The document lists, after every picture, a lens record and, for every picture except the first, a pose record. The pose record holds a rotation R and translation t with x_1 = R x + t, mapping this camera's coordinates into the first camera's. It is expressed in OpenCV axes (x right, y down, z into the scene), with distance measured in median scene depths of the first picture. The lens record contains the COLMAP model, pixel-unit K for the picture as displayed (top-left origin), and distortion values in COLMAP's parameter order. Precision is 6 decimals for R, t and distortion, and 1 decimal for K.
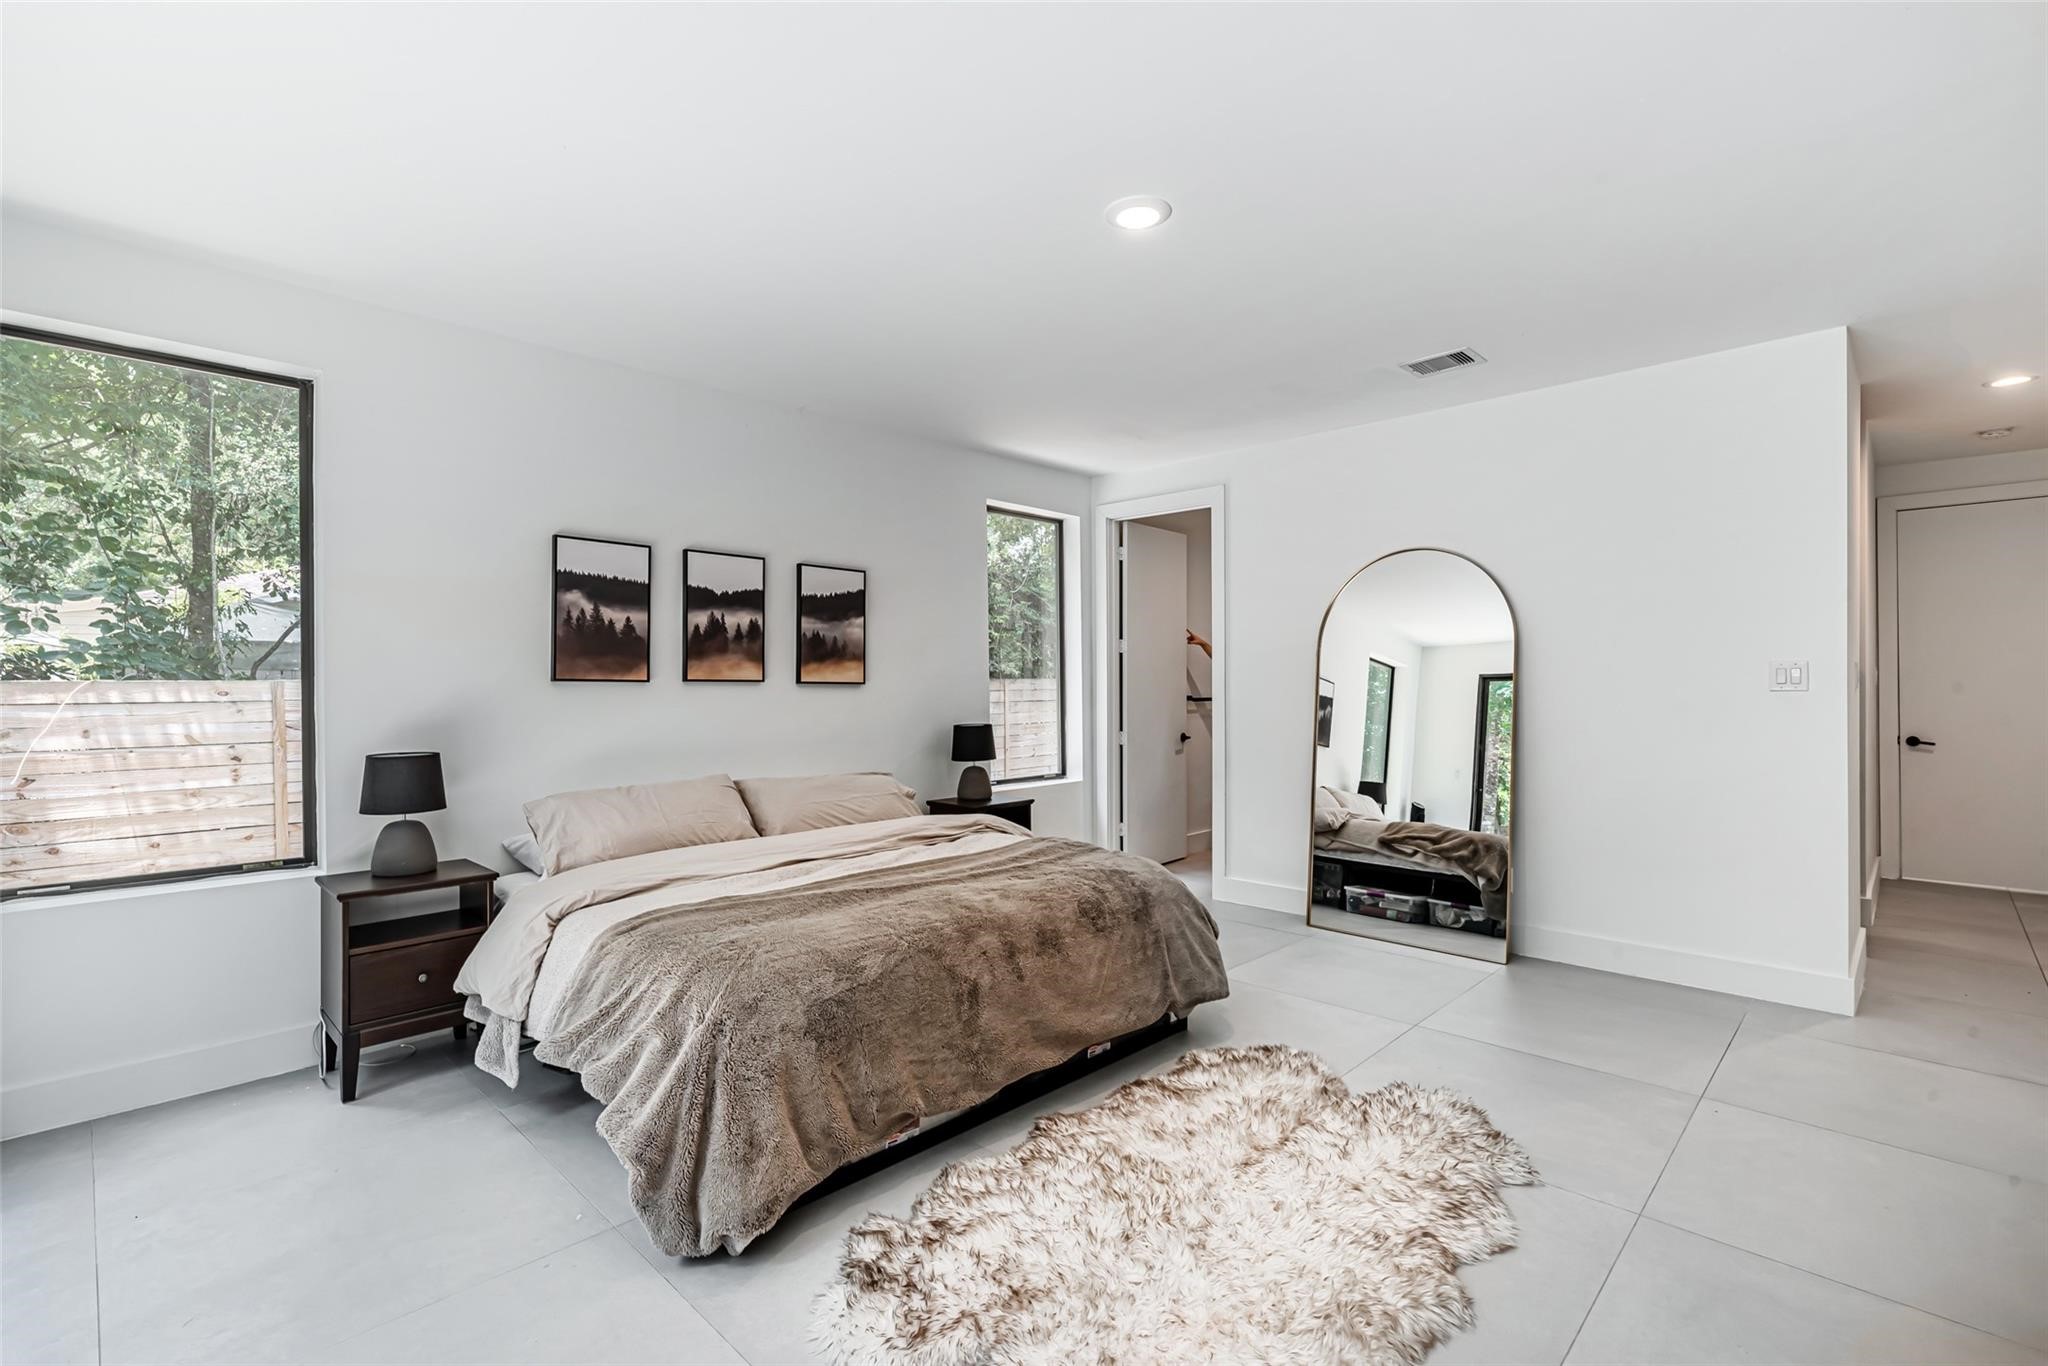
lens RADIAL K [[911.4, 0, 1023.4], [0, 911.4, 690.4], [0, 0, 1]] dist [-0.002185, -0.000048]
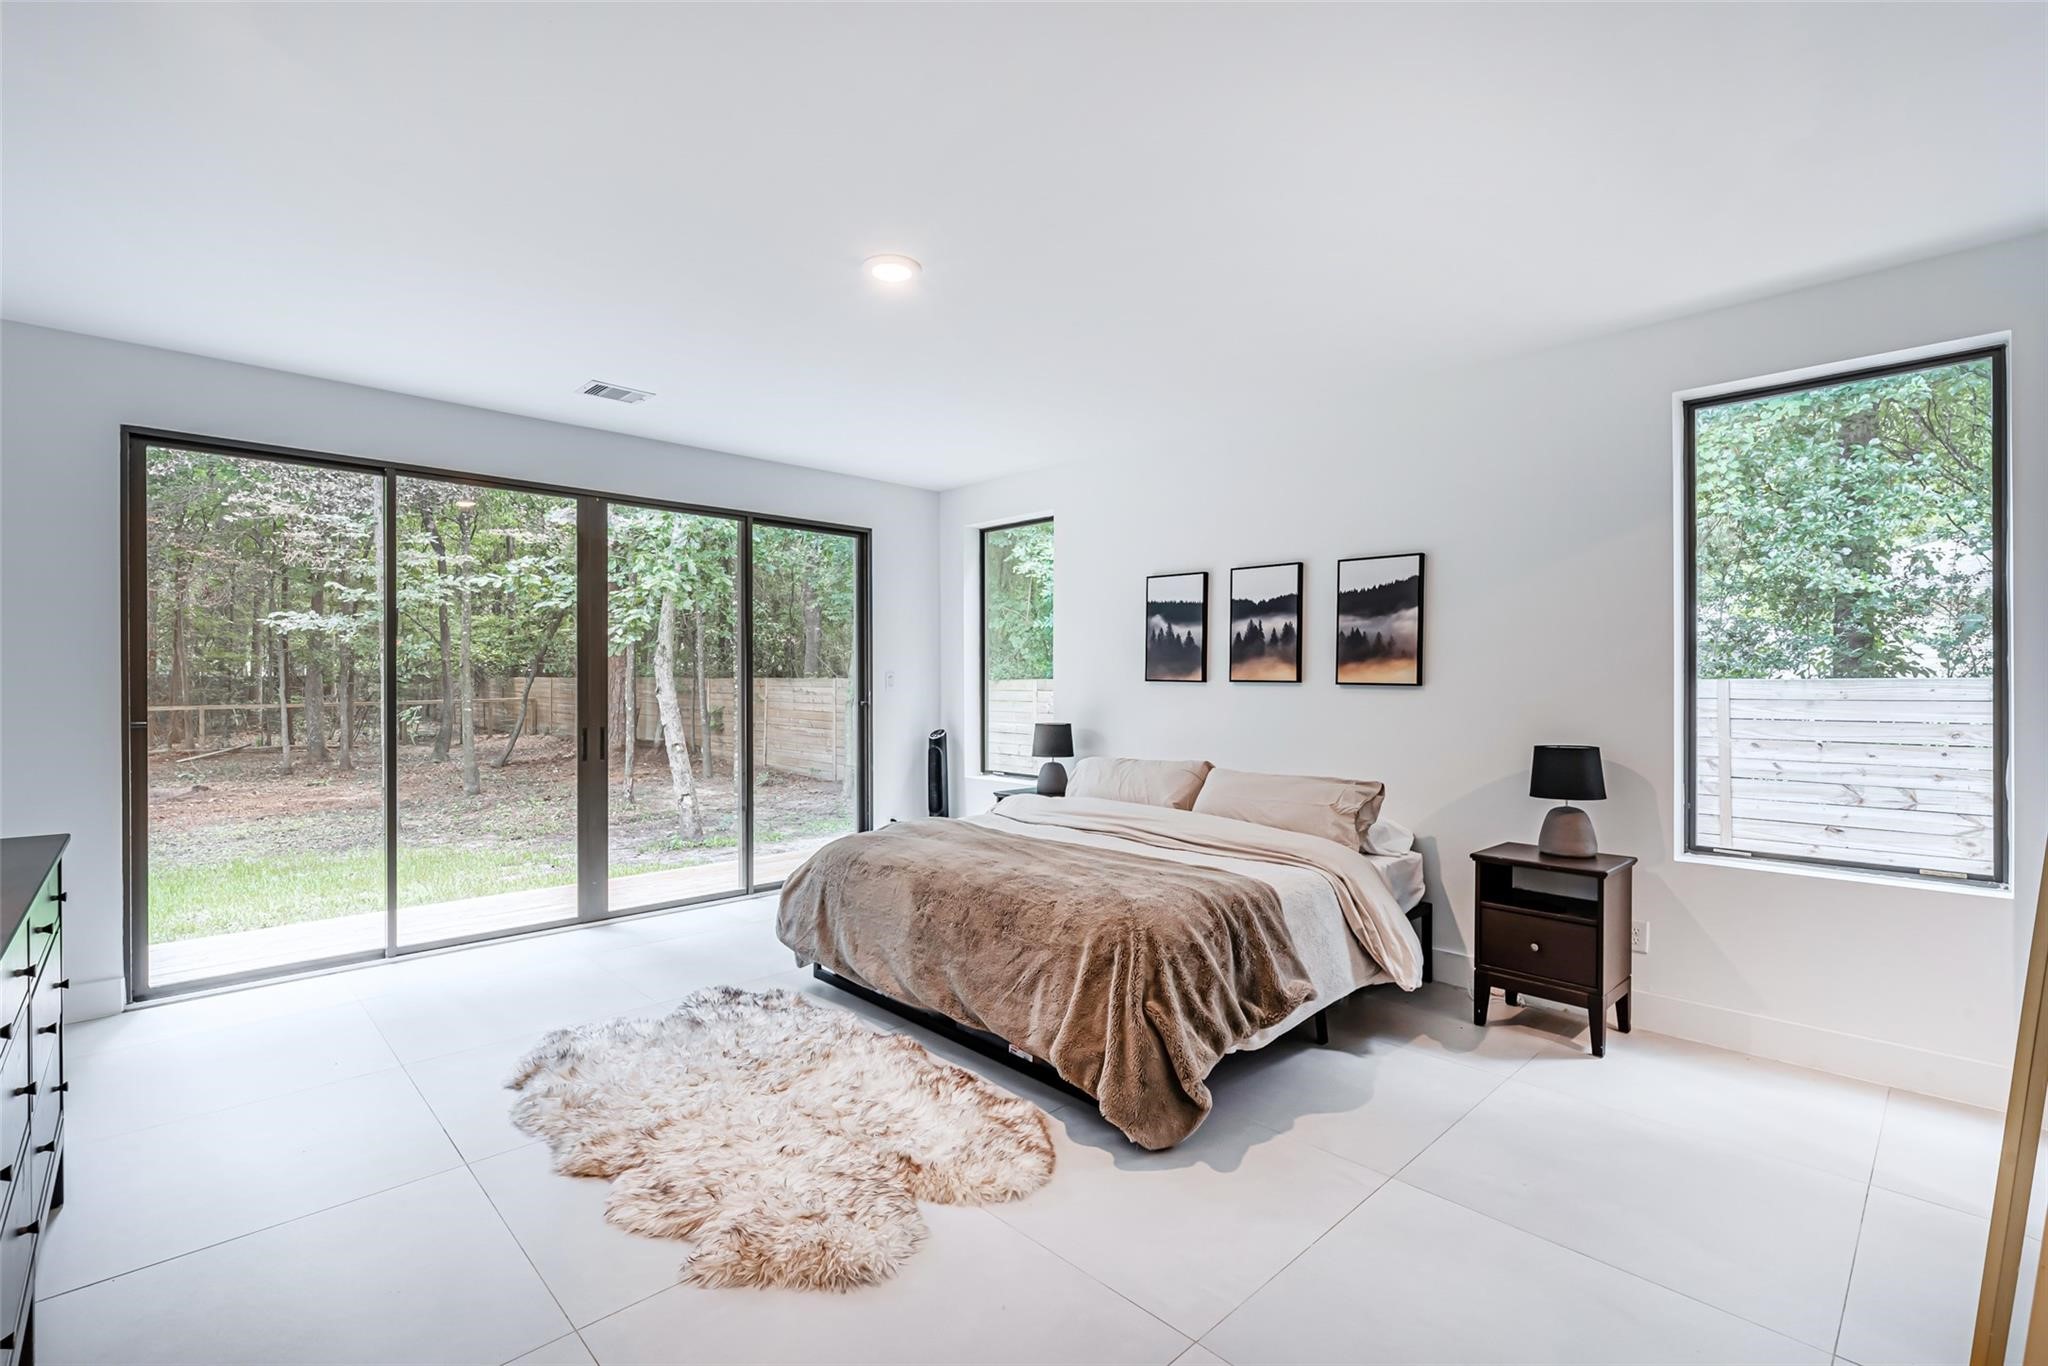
lens RADIAL K [[911.4, 0, 1023.5], [0, 911.4, 681.9], [0, 0, 1]] dist [-0.002185, -0.000048]
pose [[-0.034781, 0.008085, -0.999362, 0.778903], [-0.007932, 0.999934, 0.008366, -0.016555], [0.999363, 0.008217, -0.034715, 0.744289]]
